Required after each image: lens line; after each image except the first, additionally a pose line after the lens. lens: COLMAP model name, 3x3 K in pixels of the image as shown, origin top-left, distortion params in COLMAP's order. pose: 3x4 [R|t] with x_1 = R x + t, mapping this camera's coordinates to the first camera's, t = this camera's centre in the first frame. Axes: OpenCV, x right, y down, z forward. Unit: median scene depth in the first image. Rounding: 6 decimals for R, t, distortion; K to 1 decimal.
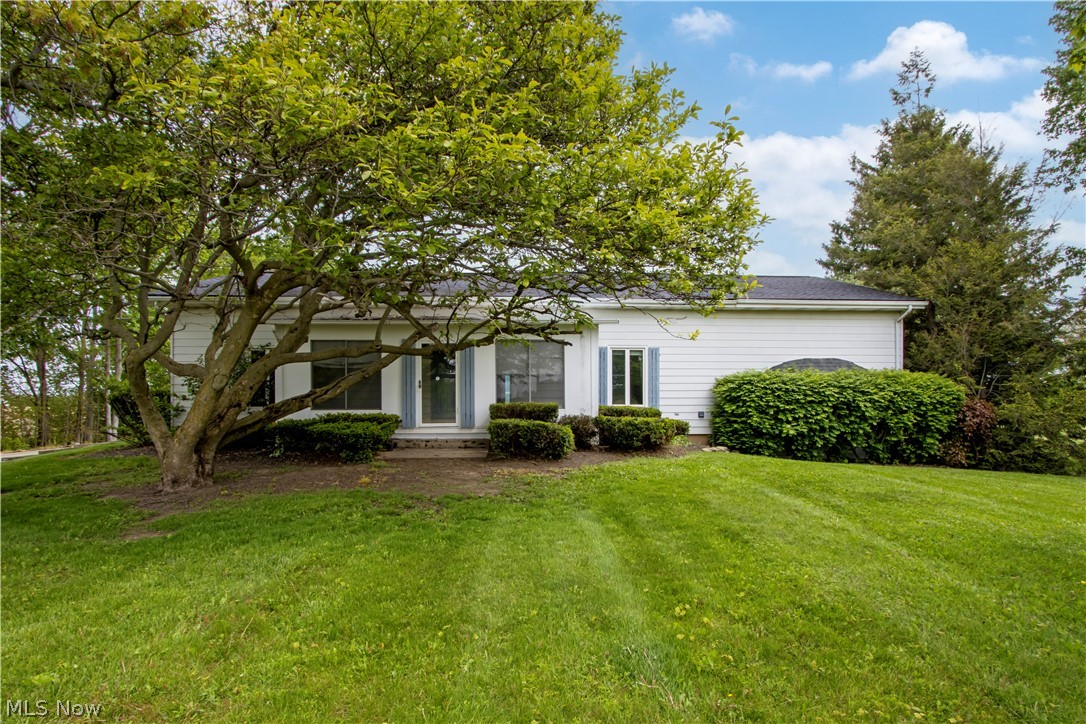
lens RADIAL K [[500.2, 0, 542.9], [0, 500.2, 366.6], [0, 0, 1]] dist [-0.019384, -0.000498]
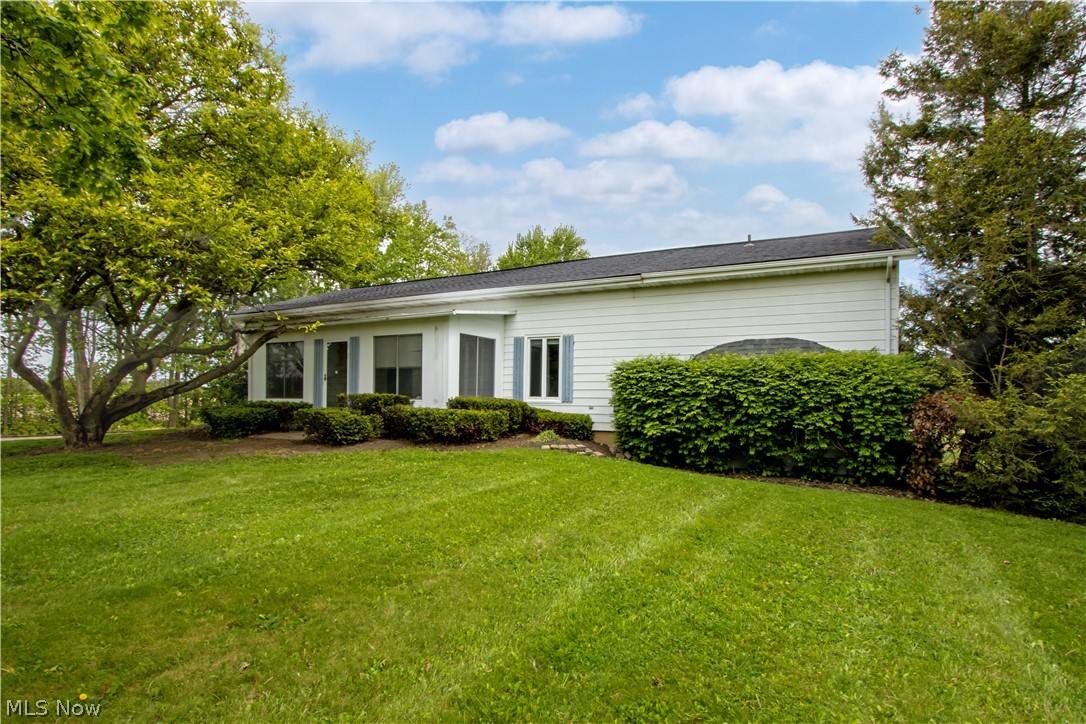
lens RADIAL K [[500.2, 0, 543.0], [0, 500.2, 360.7], [0, 0, 1]] dist [-0.019384, -0.000498]
pose [[0.894248, -0.023907, -0.446932, 0.695595], [0.023504, 0.999703, -0.006448, 0.016673], [0.446953, -0.004739, 0.894545, 0.183800]]
